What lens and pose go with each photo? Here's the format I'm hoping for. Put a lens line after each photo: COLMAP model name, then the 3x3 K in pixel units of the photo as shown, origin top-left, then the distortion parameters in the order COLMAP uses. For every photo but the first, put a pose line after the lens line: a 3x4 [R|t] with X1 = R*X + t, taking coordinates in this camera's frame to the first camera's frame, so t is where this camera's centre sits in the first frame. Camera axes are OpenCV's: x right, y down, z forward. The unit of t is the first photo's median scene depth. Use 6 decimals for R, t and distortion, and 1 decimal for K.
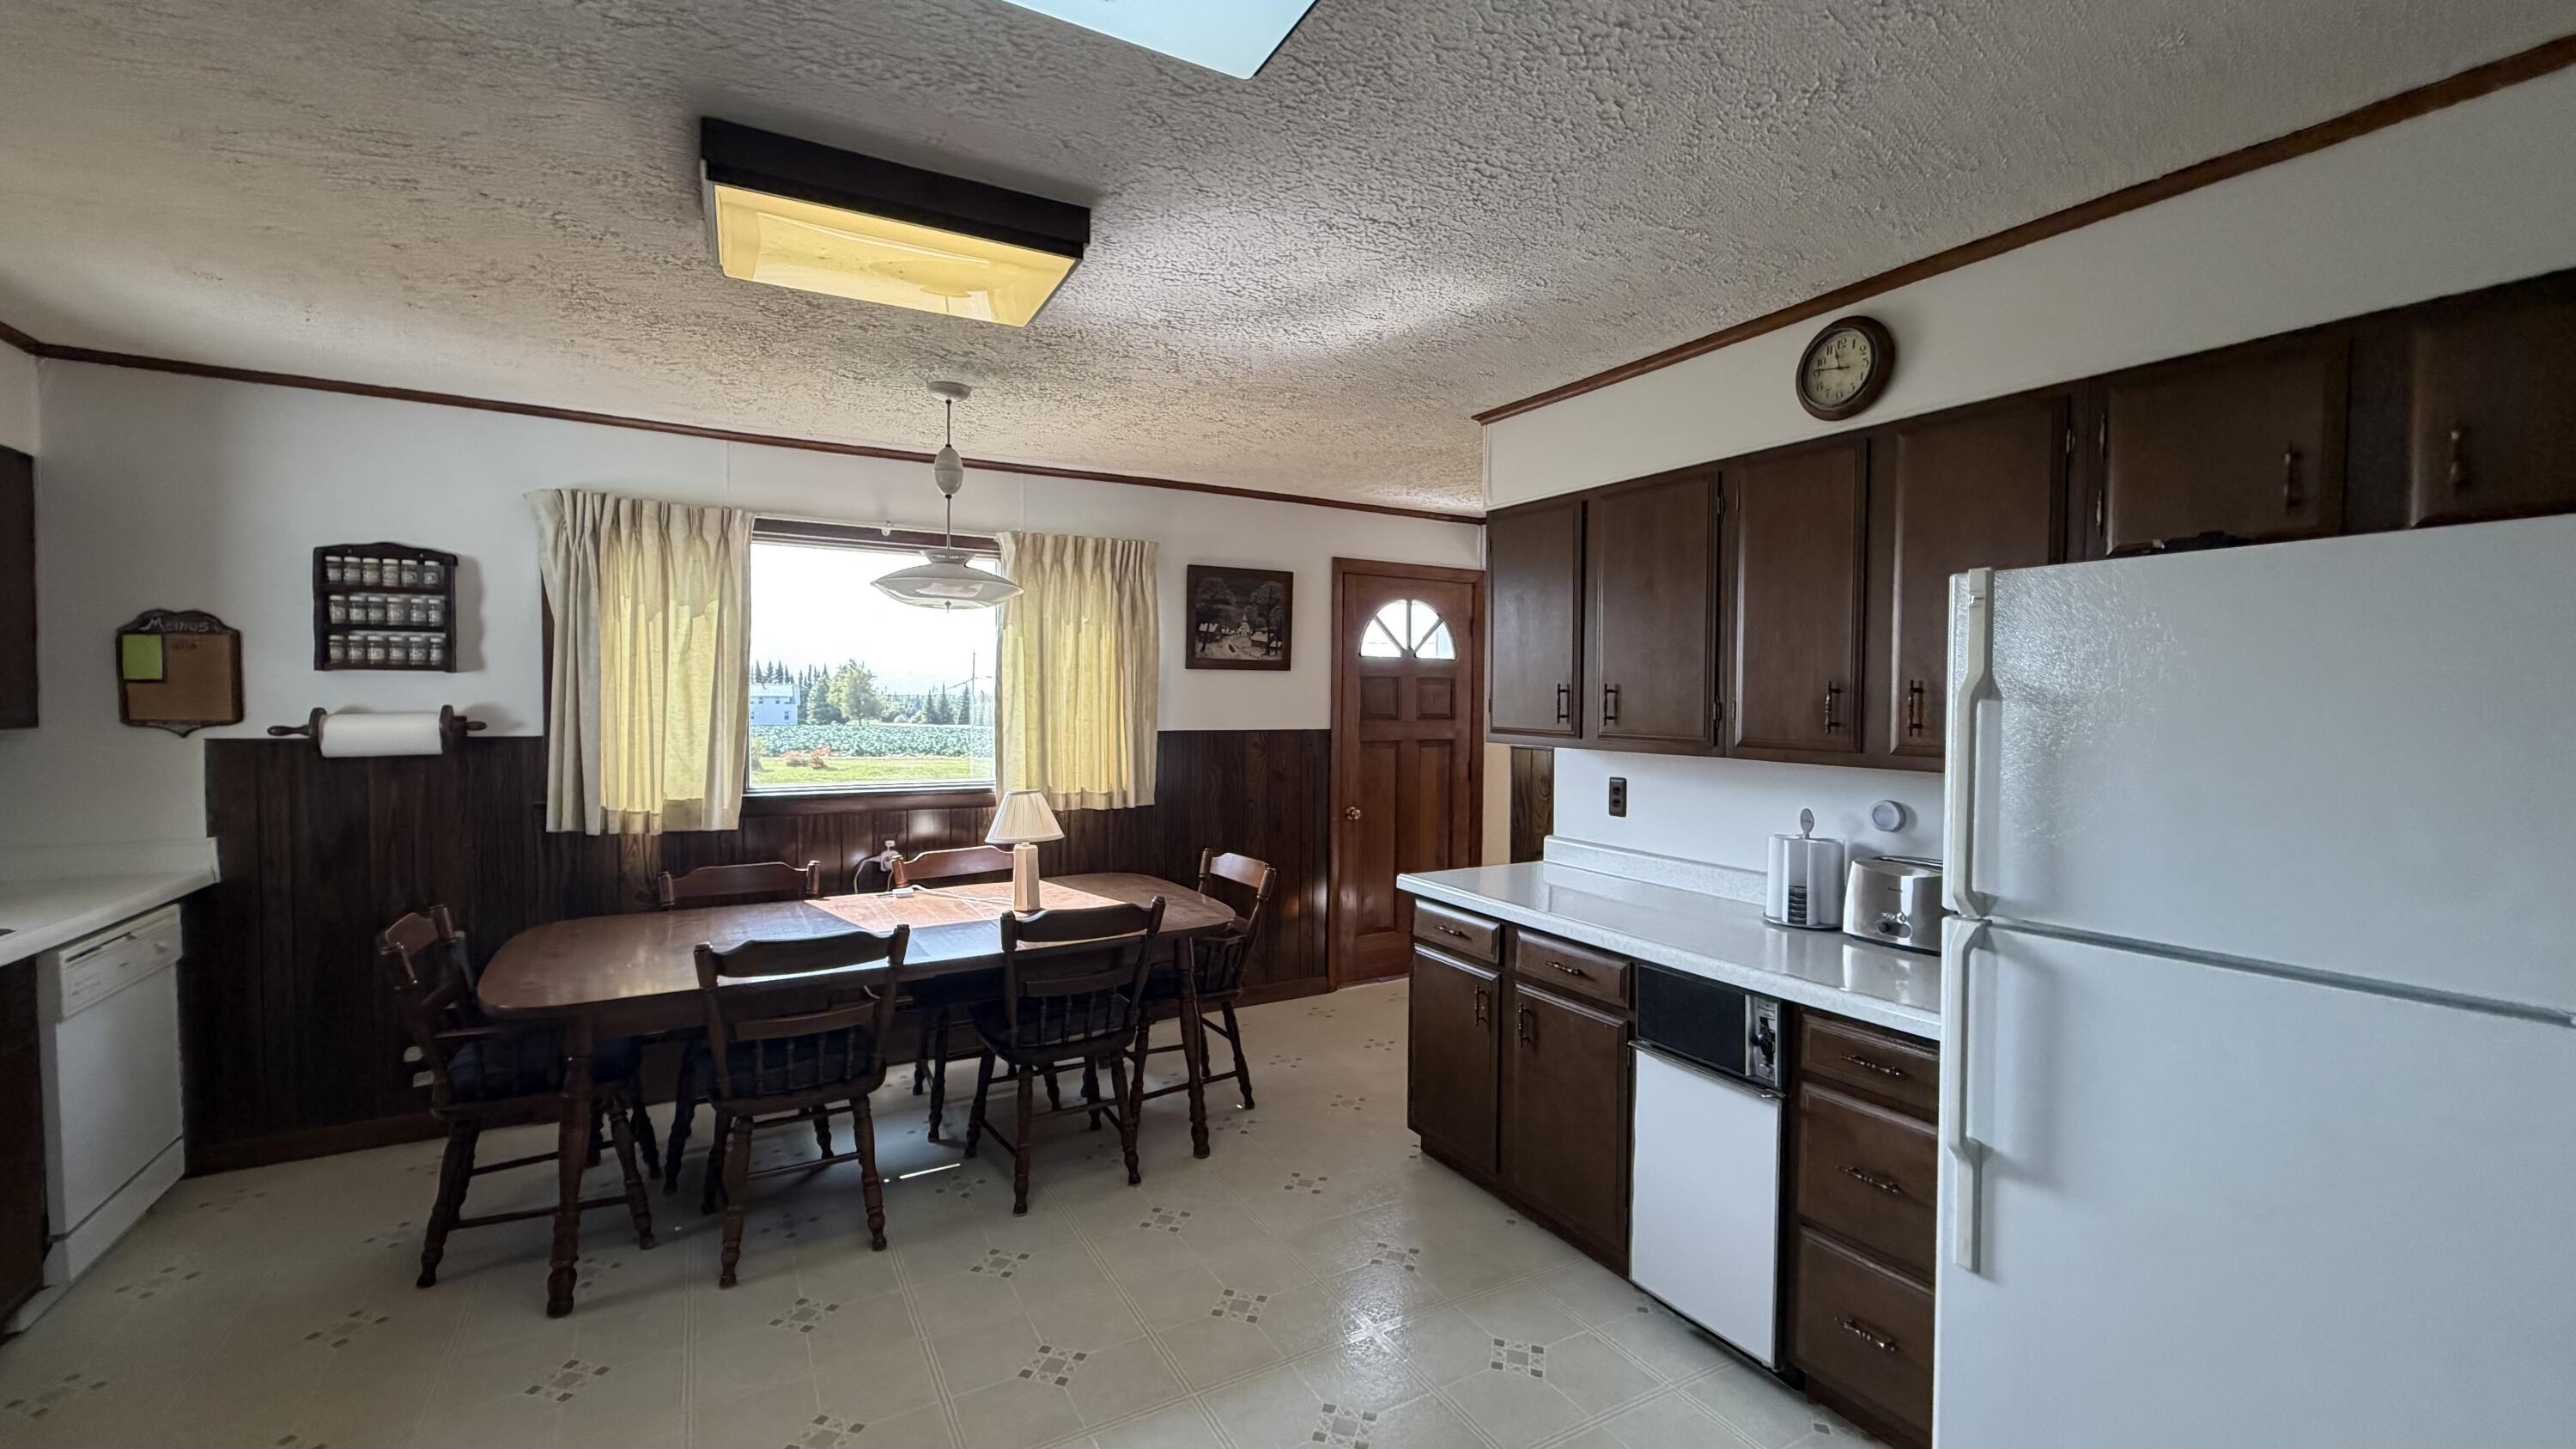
lens RADIAL K [[1025.1, 0, 1279.1], [0, 1025.1, 724.5], [0, 0, 1]] dist [0.000464, -0.000055]
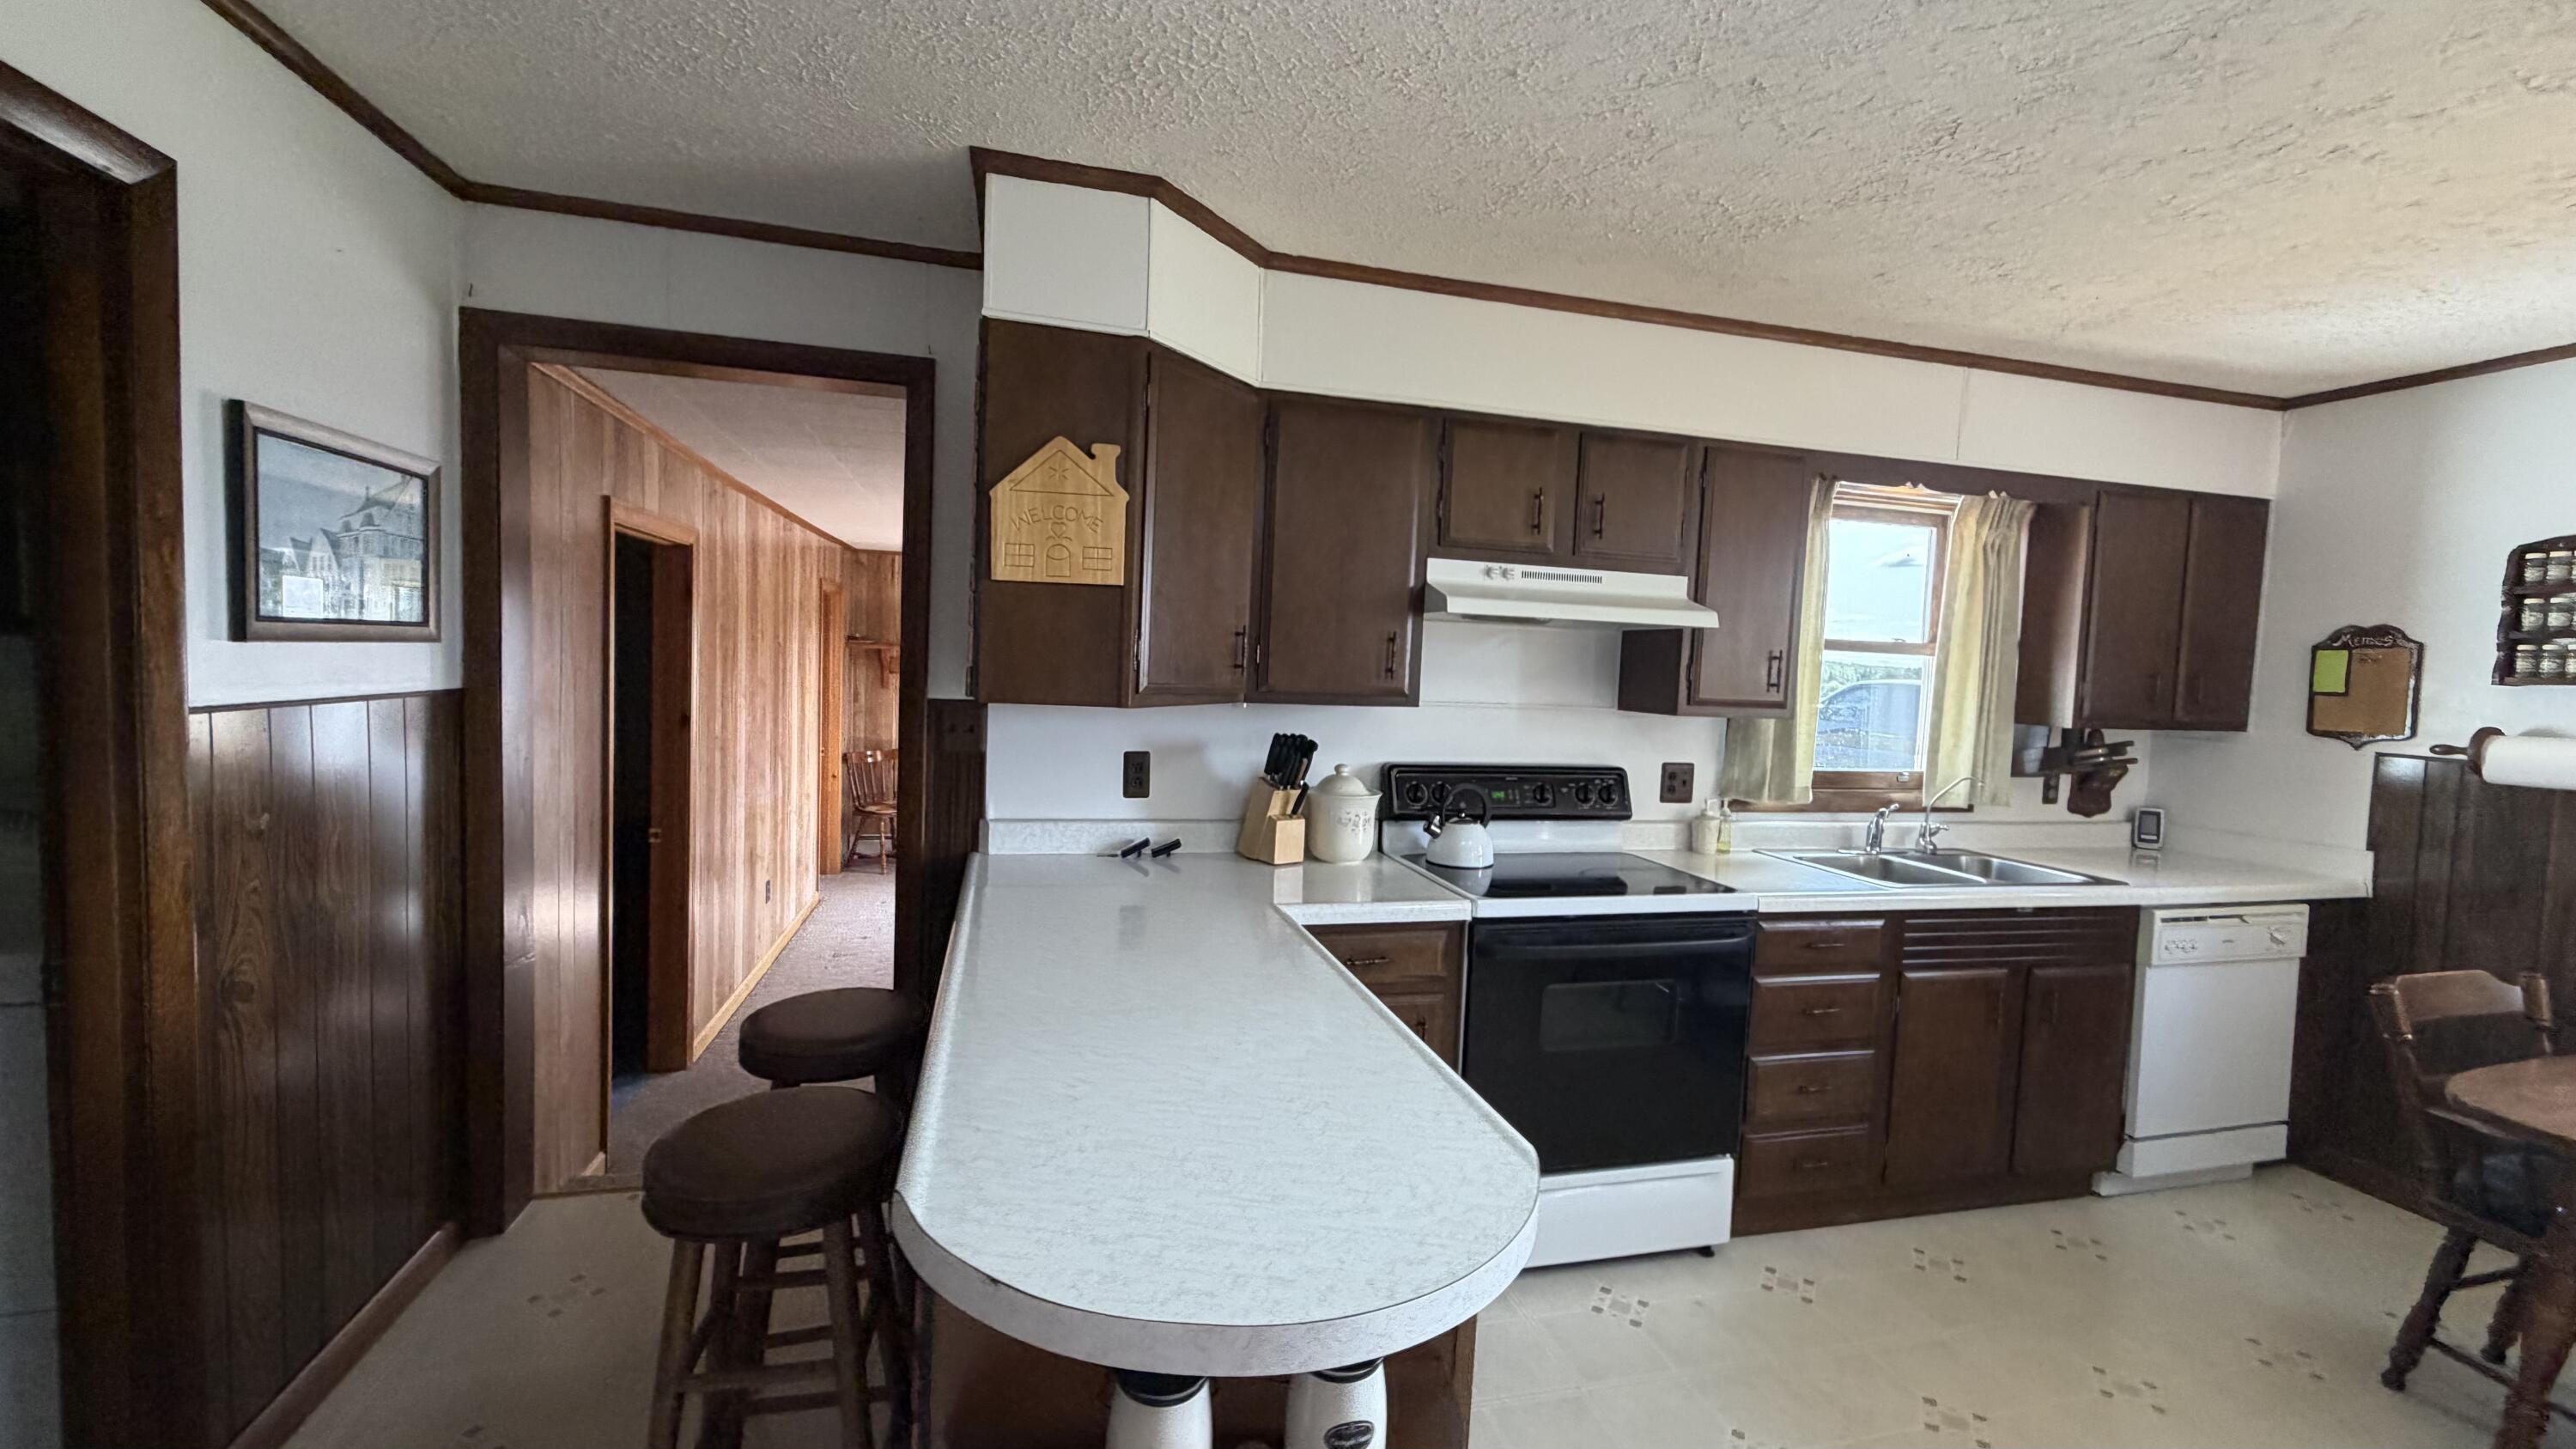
lens RADIAL K [[1025.1, 0, 1280.7], [0, 1025.1, 730.3], [0, 0, 1]] dist [0.000464, -0.000055]
pose [[-0.251810, 0.046547, -0.966657, 0.178272], [-0.064951, 0.995778, 0.064869, -0.003305], [0.965595, 0.079120, -0.247724, 0.201326]]
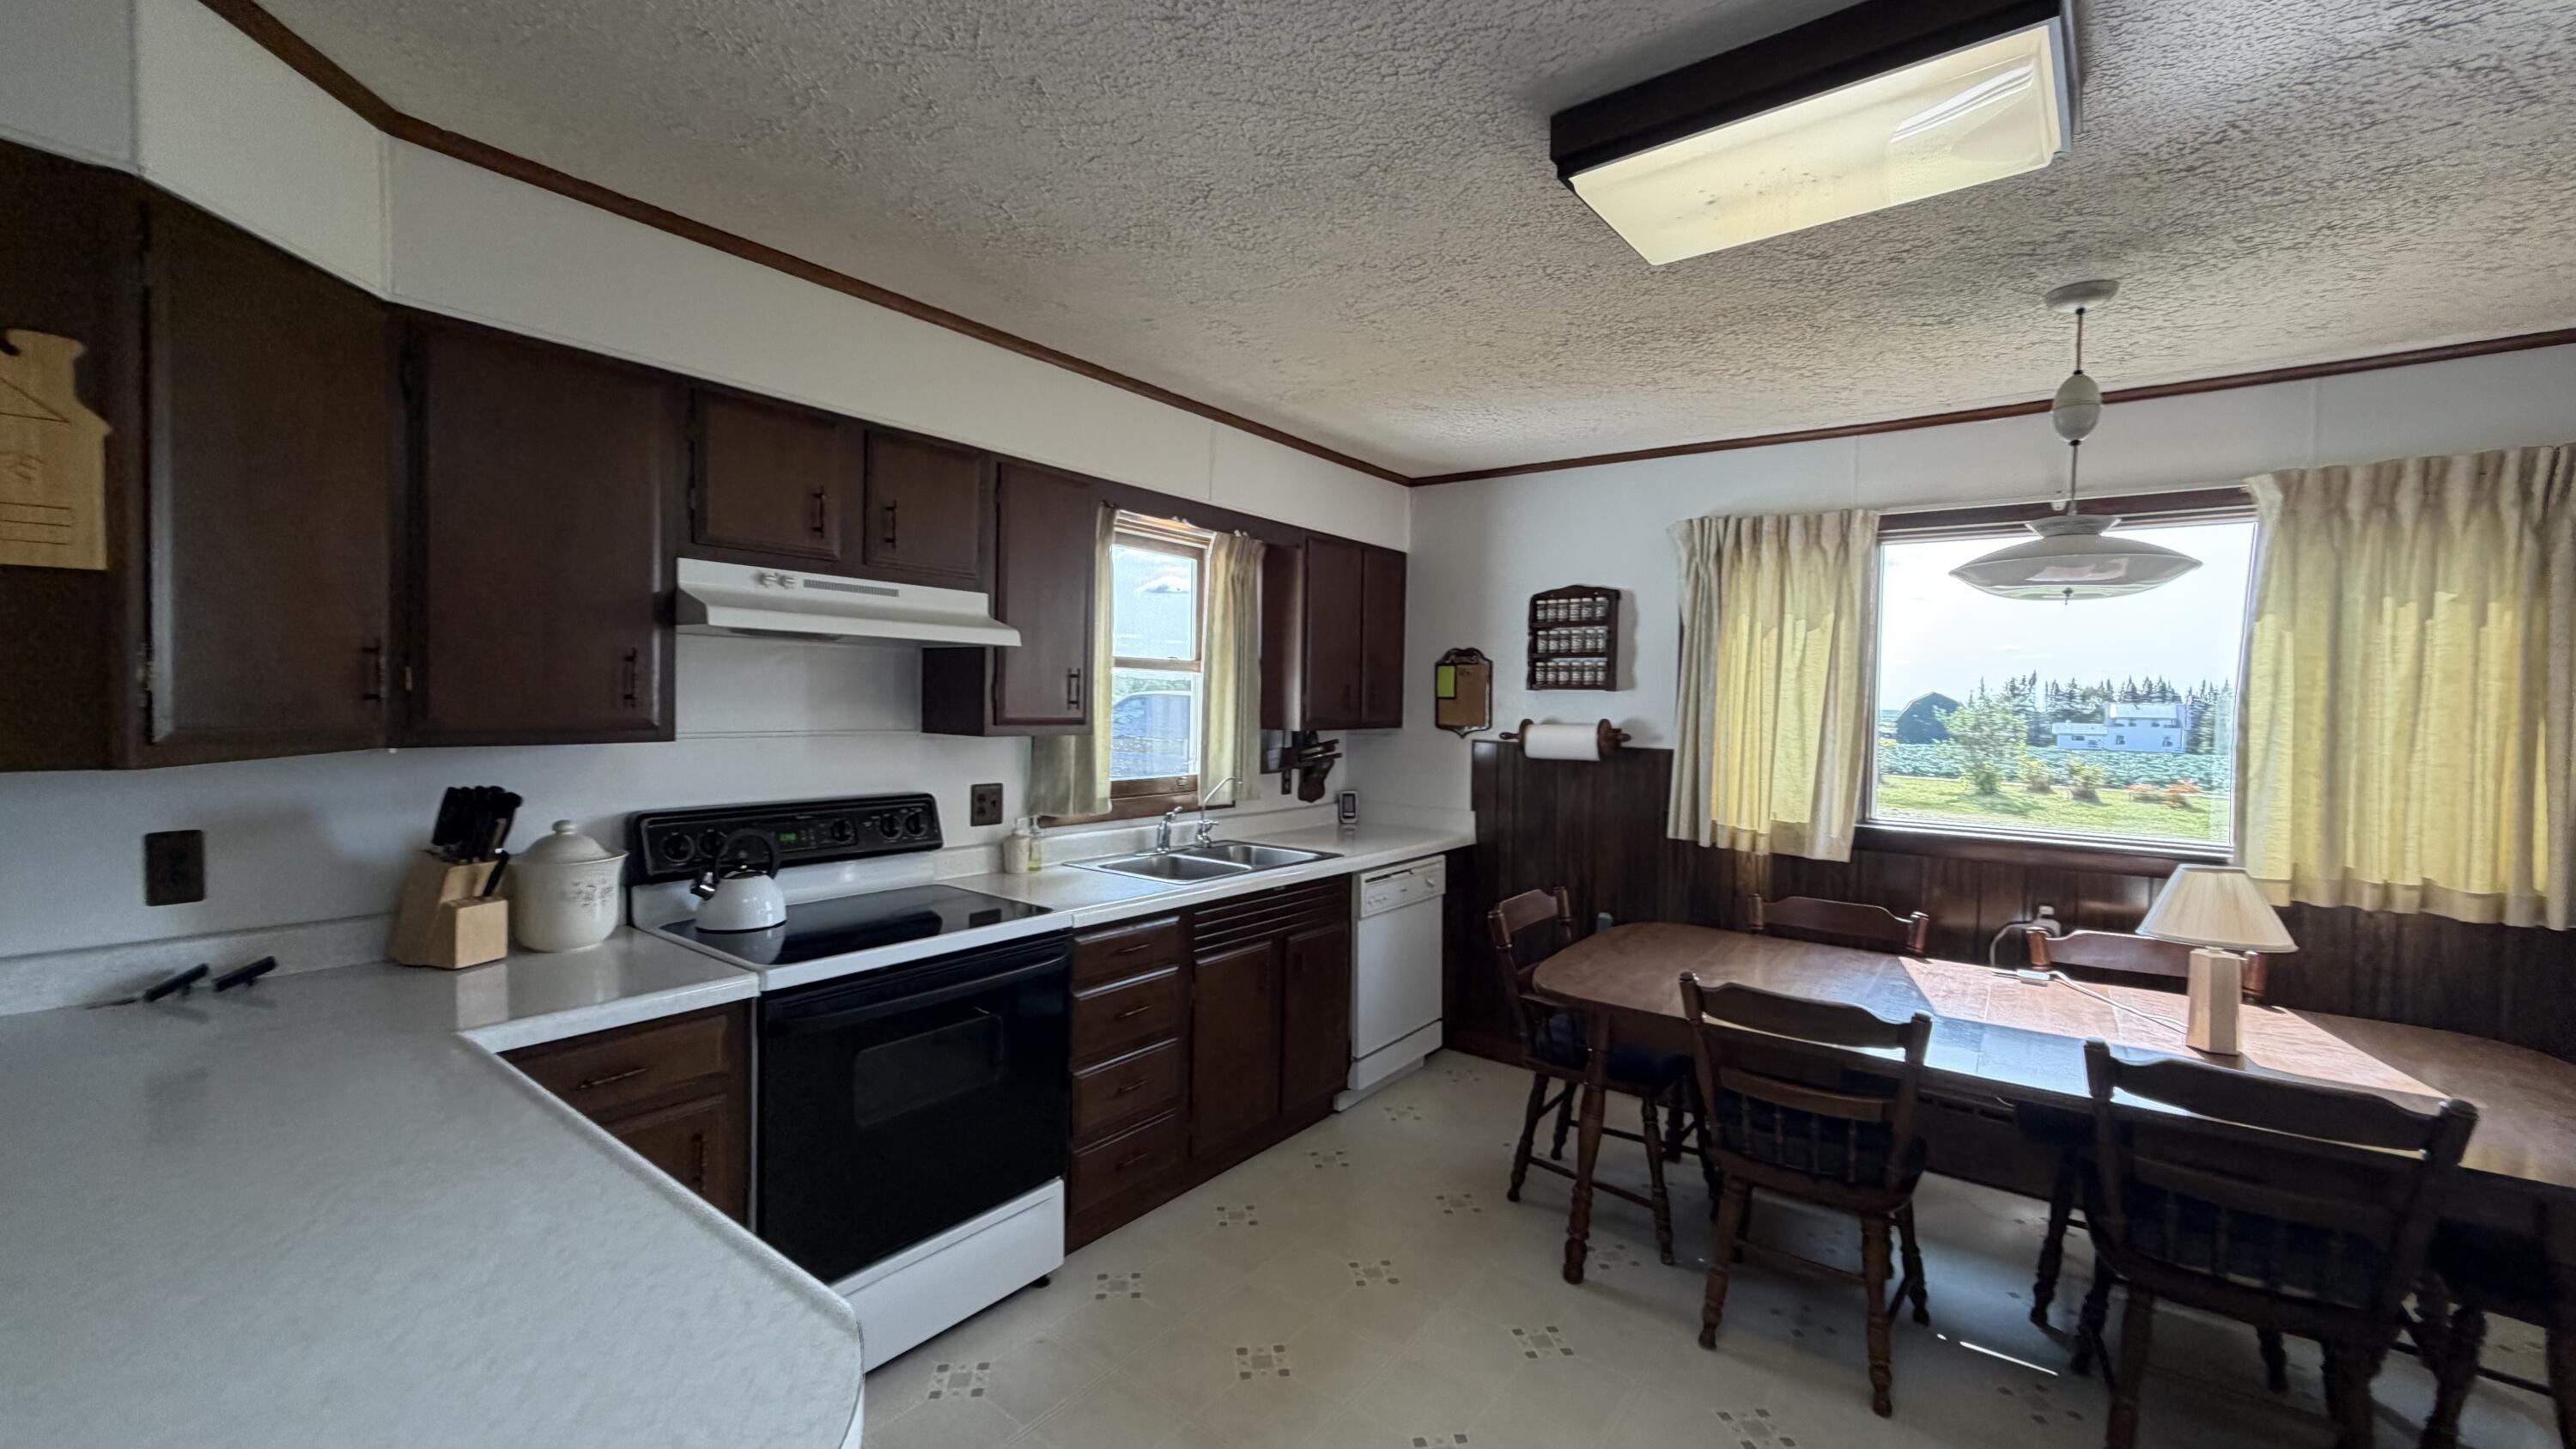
lens RADIAL K [[1025.1, 0, 1282.8], [0, 1025.1, 730.1], [0, 0, 1]] dist [0.000464, -0.000055]
pose [[0.394752, 0.029018, -0.918329, 0.120506], [-0.040336, 0.999085, 0.014230, -0.008357], [0.917902, 0.031425, 0.395561, 0.201498]]
